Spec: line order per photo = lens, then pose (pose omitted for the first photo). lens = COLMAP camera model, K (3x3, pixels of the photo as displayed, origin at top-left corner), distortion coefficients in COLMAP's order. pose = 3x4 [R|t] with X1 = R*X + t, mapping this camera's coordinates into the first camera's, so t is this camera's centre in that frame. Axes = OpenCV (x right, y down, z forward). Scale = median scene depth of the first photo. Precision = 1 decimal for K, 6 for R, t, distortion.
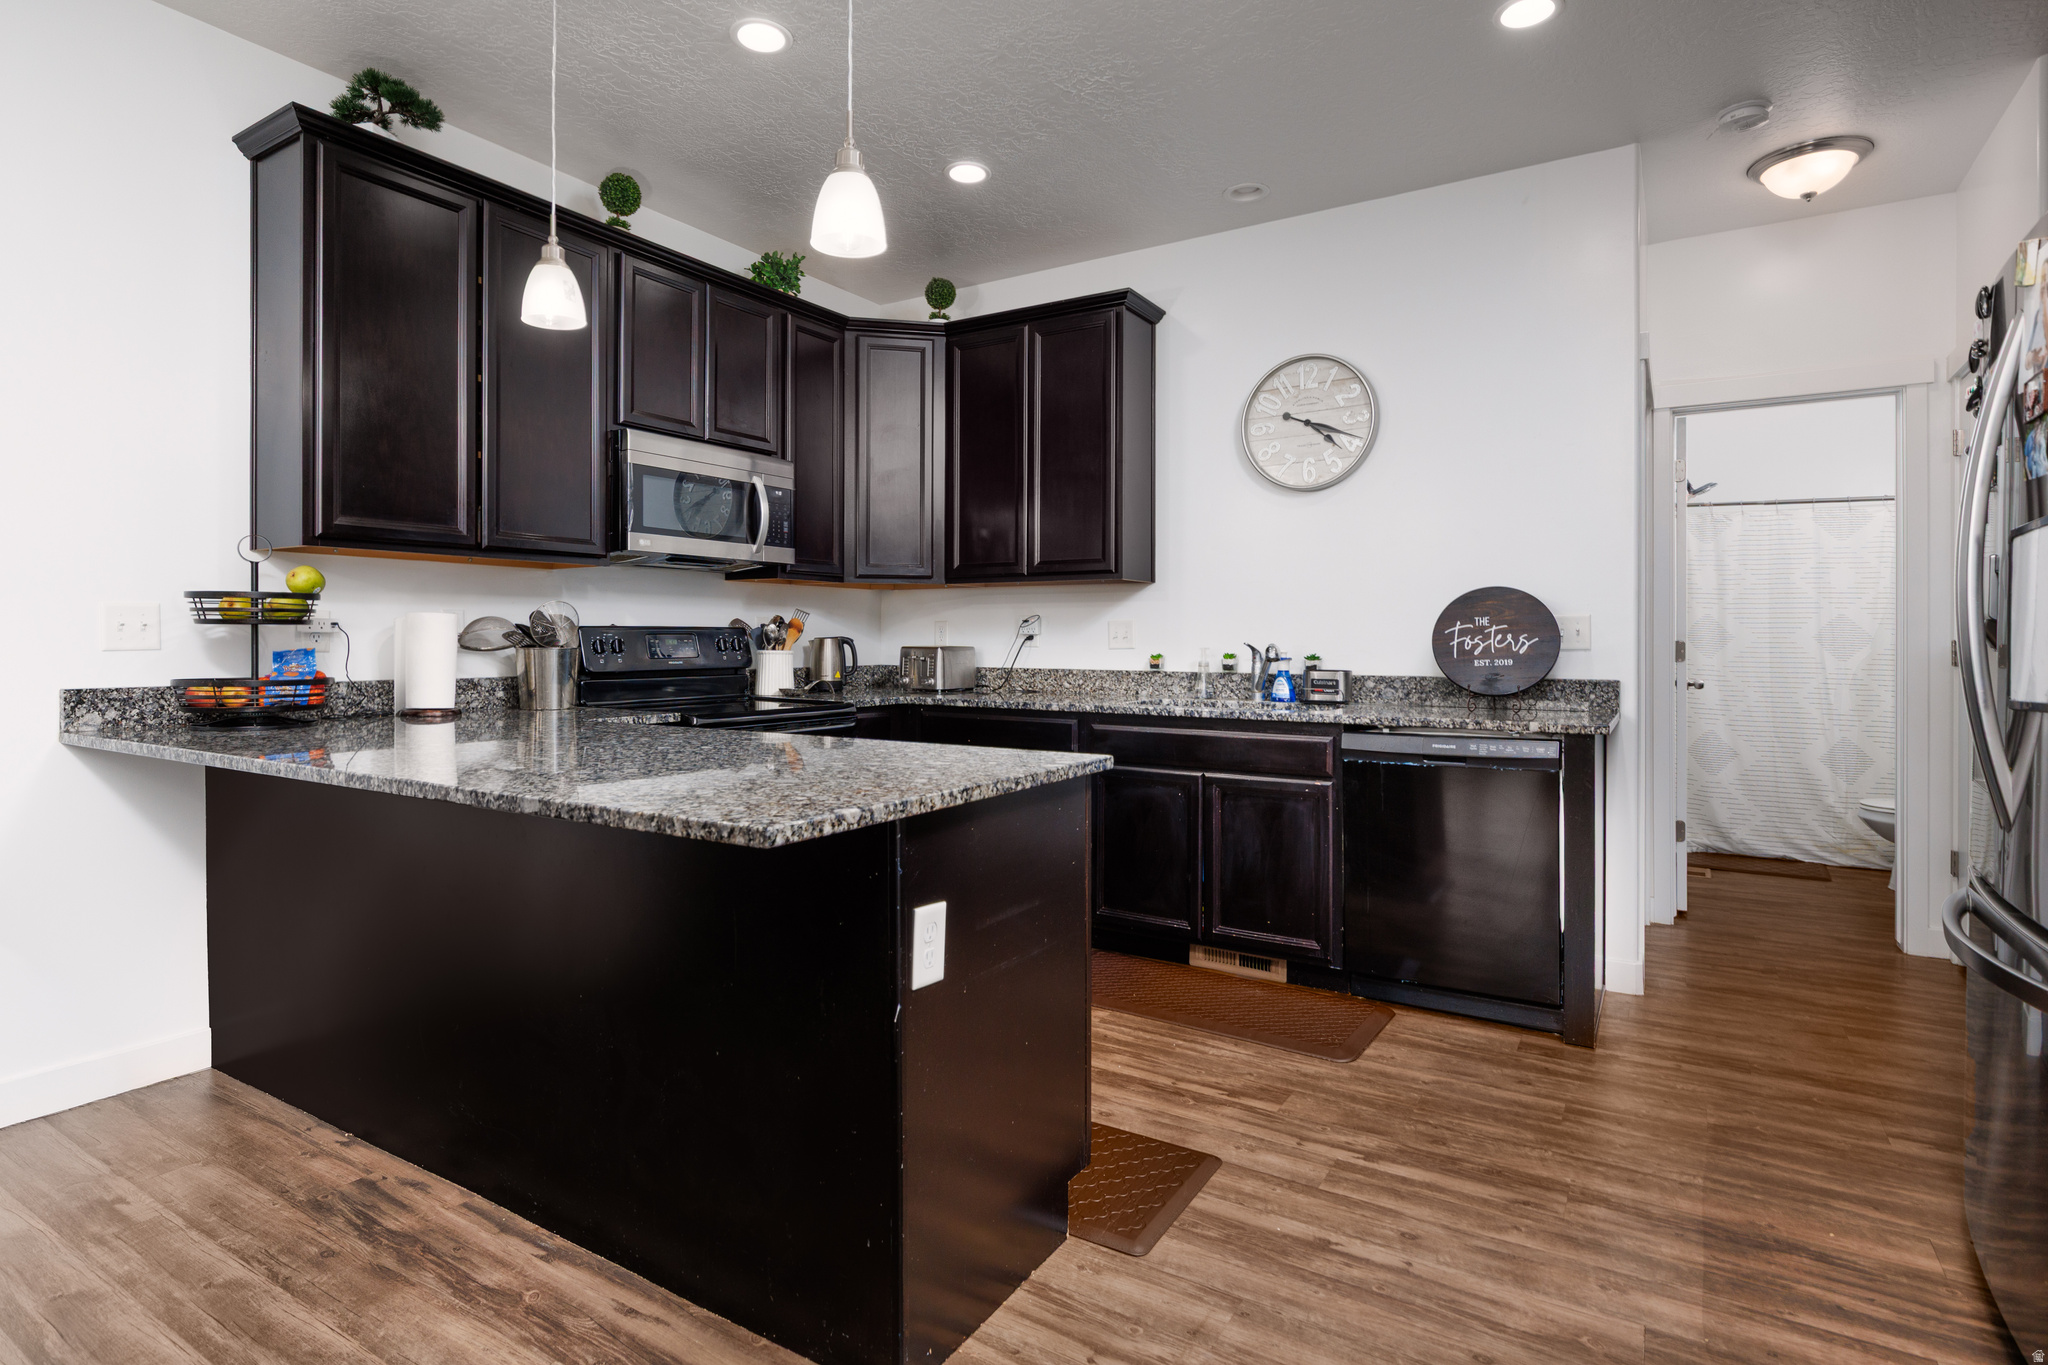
lens RADIAL K [[1023.9, 0, 1053.5], [0, 1023.9, 646.8], [0, 0, 1]] dist [0.002818, 0.000841]
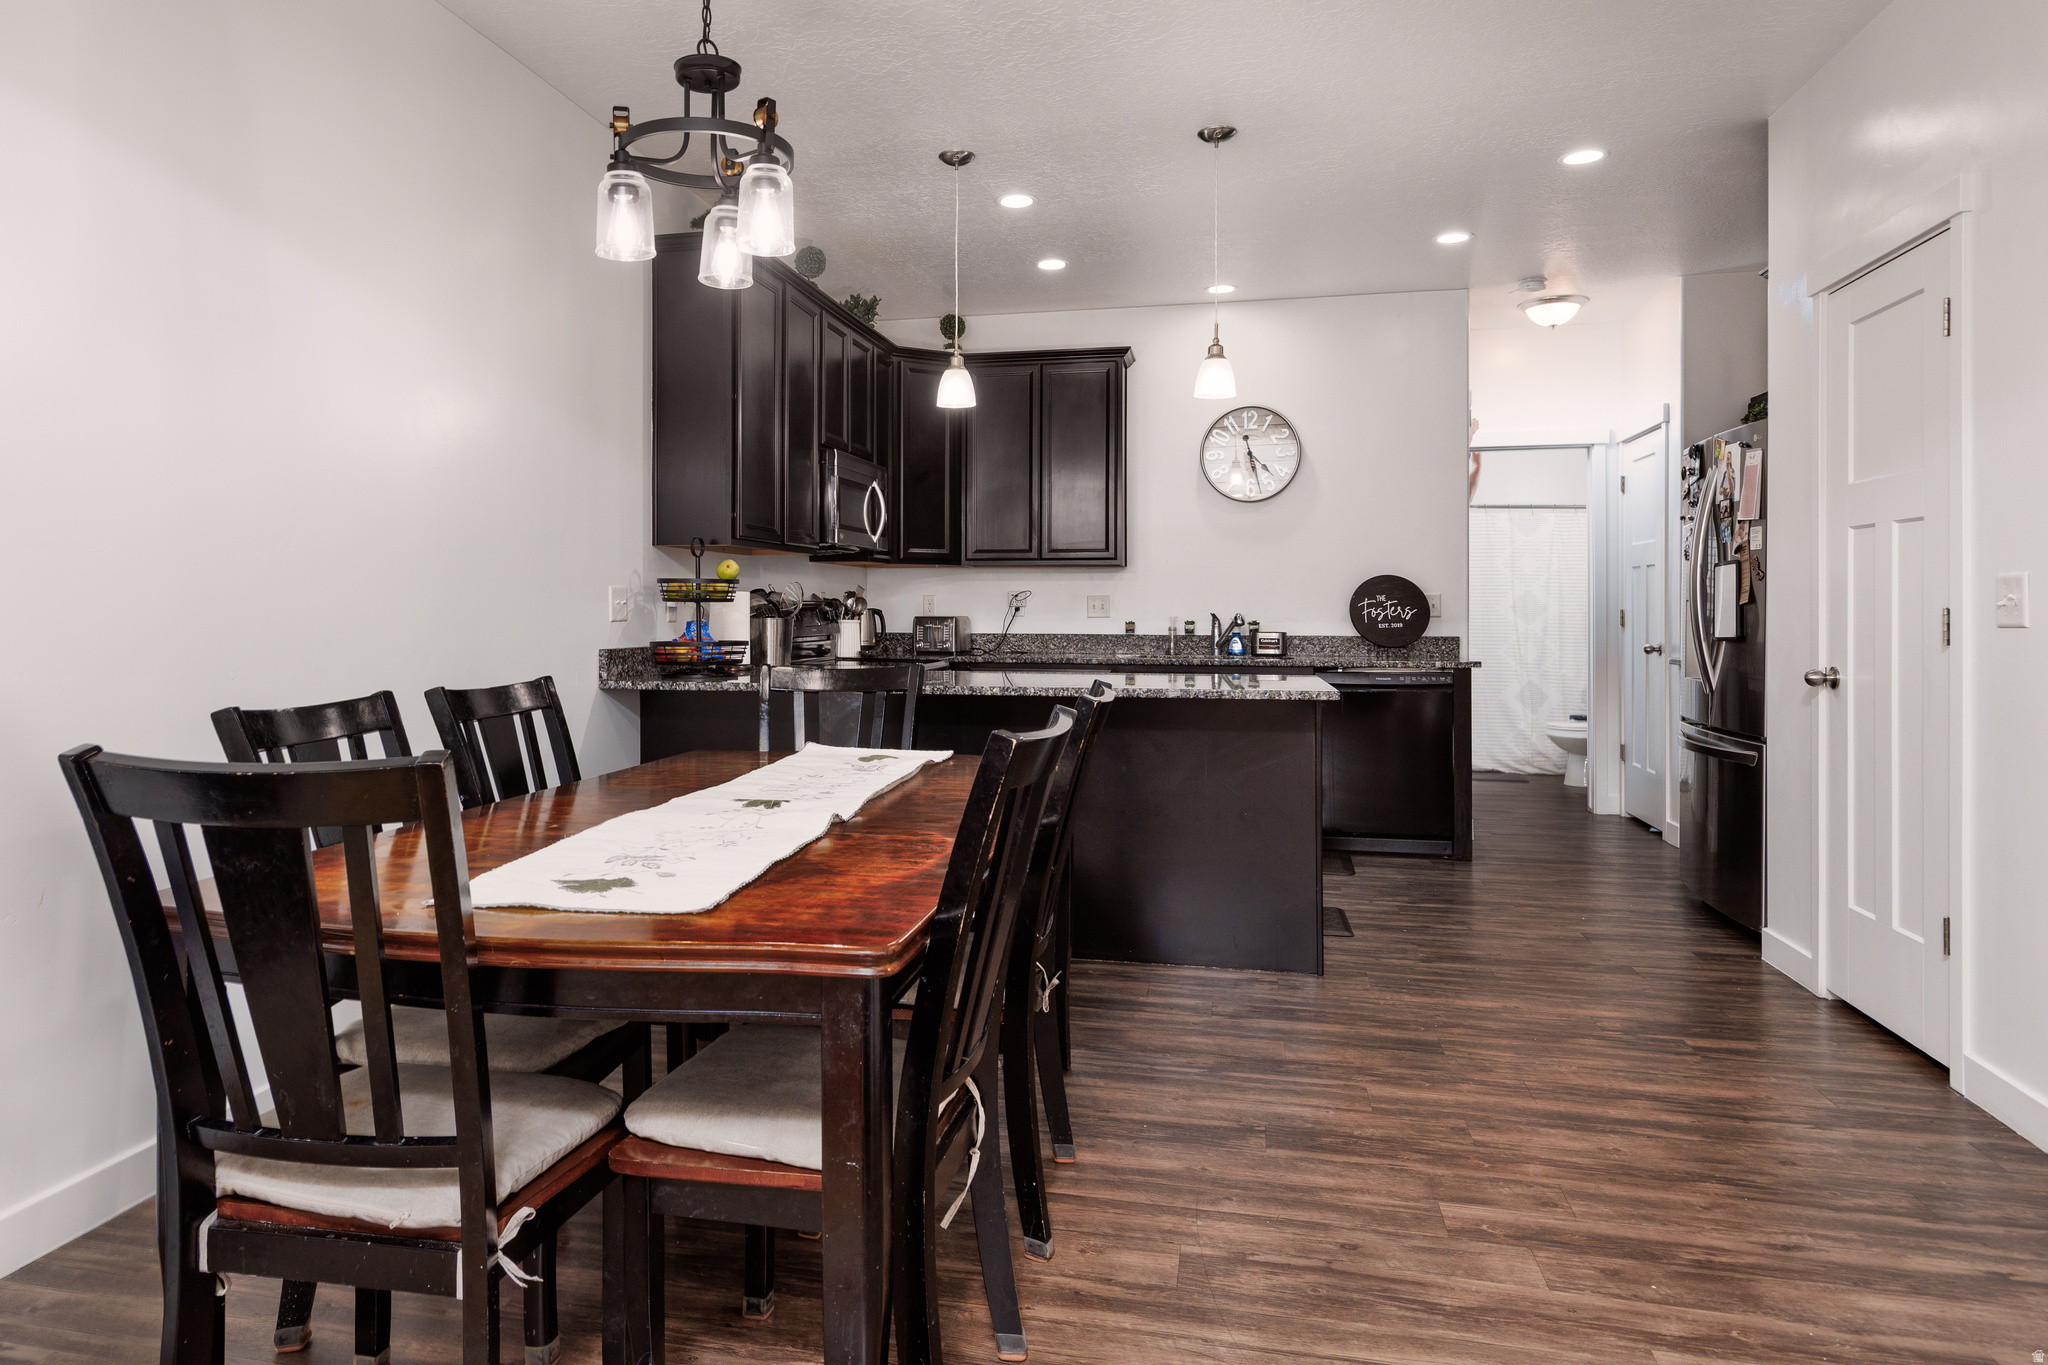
lens RADIAL K [[1279.1, 0, 953.7], [0, 1279.1, 618.8], [0, 0, 1]] dist [0.026505, -0.000354]
pose [[0.945813, -0.004069, 0.324687, -0.706667], [0.003623, 0.999991, 0.001978, -0.000588], [-0.324693, -0.000694, 0.945819, -0.516762]]
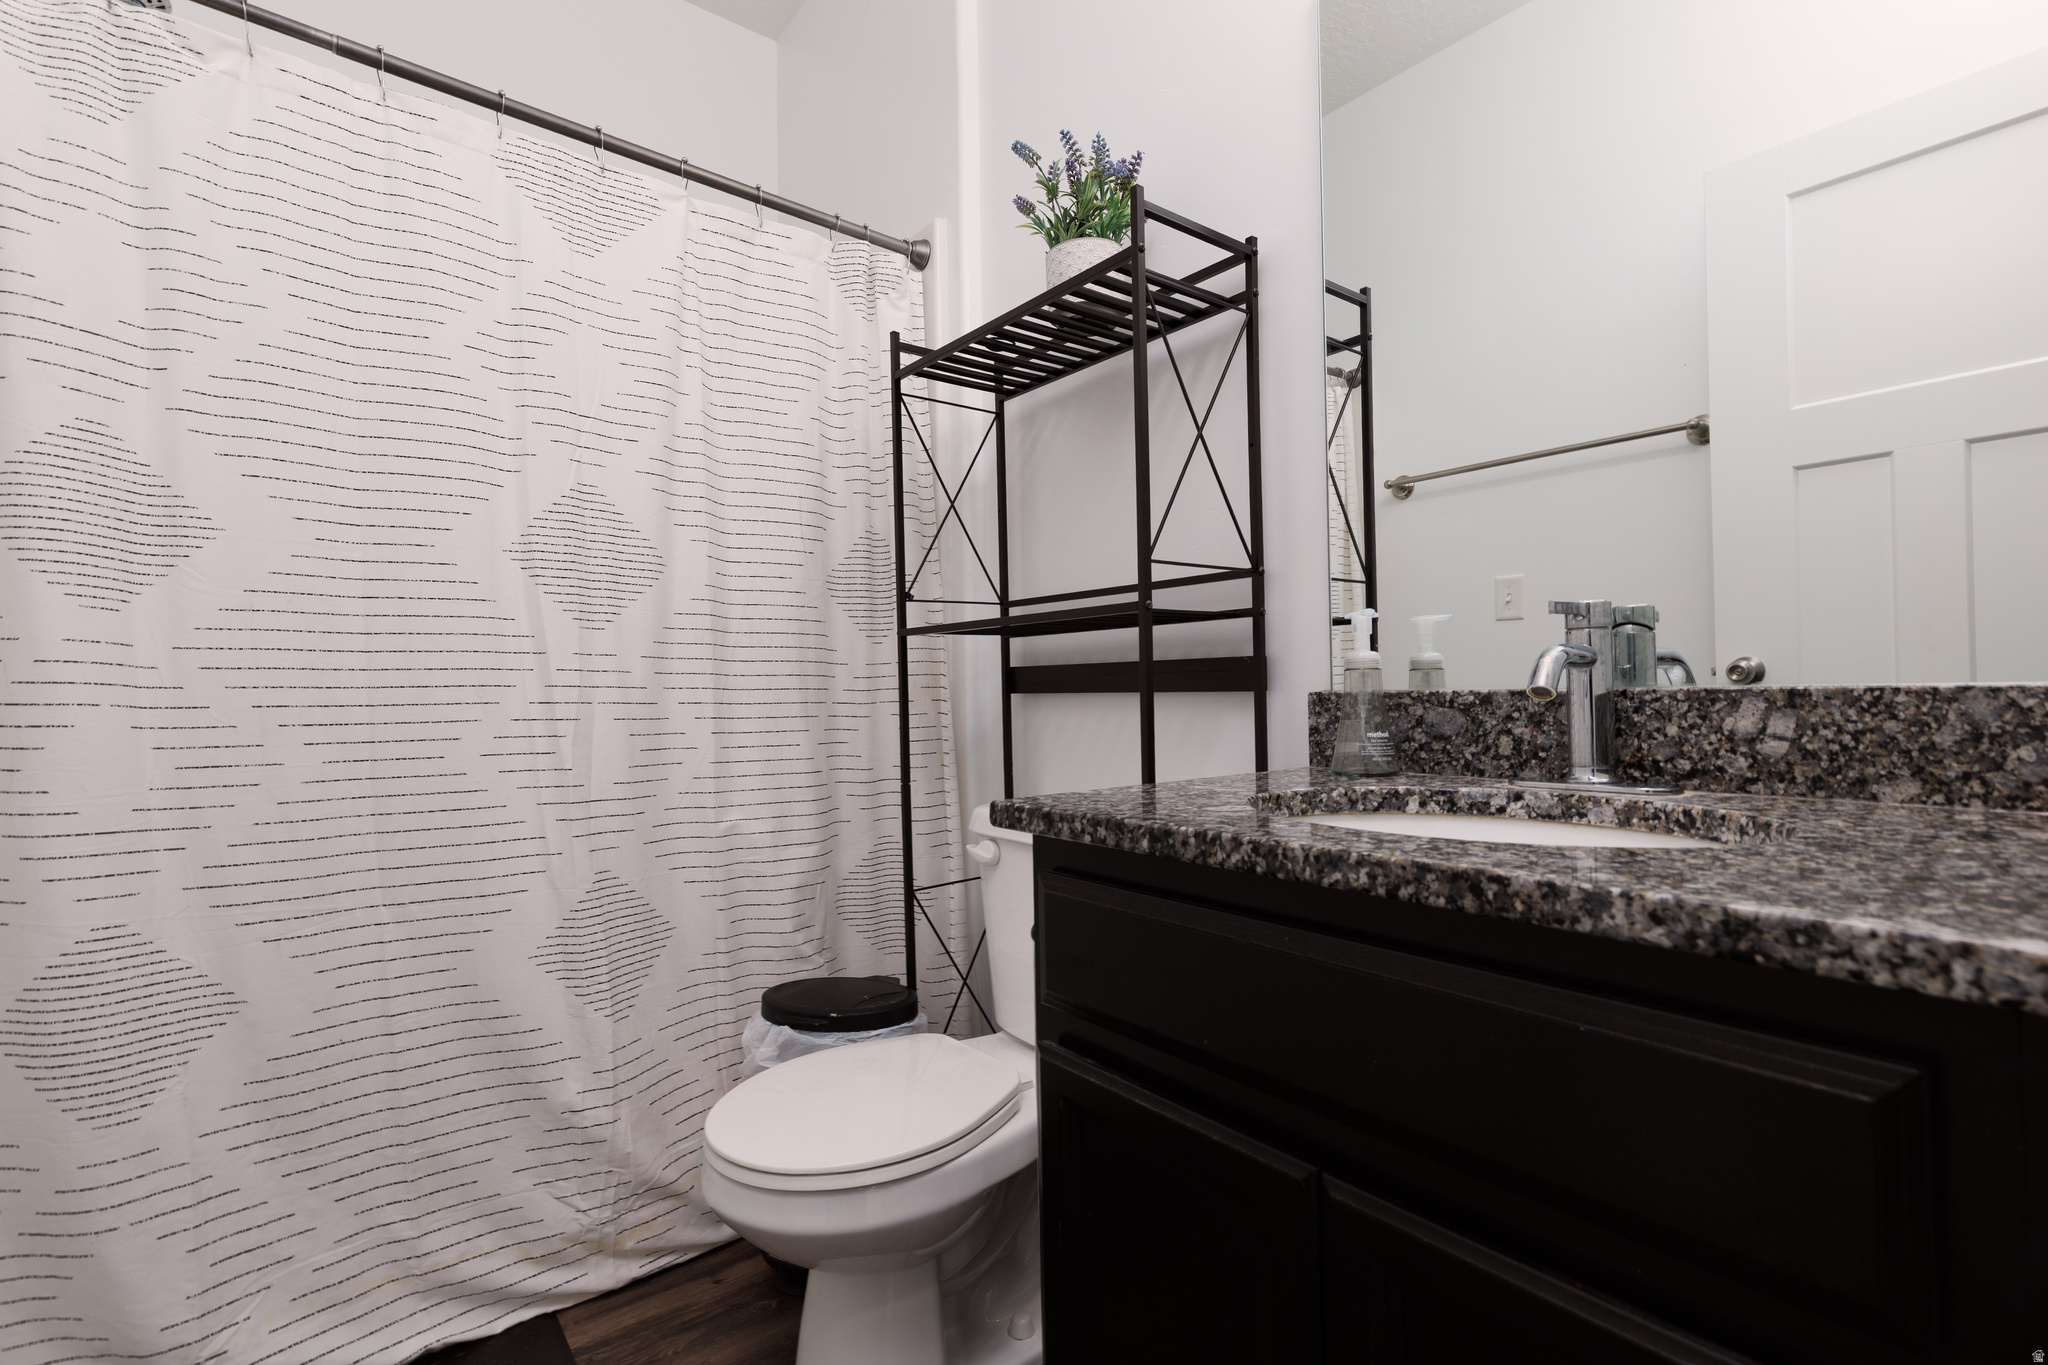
lens RADIAL K [[940.8, 0, 1022.2], [0, 940.8, 683.2], [0, 0, 1]] dist [0.002229, -0.001827]
pose [[0.357313, -0.000083, 0.933985, 0.742045], [0.013773, 0.999892, -0.005181, 0.045678], [-0.933883, 0.014715, 0.357276, 1.052391]]
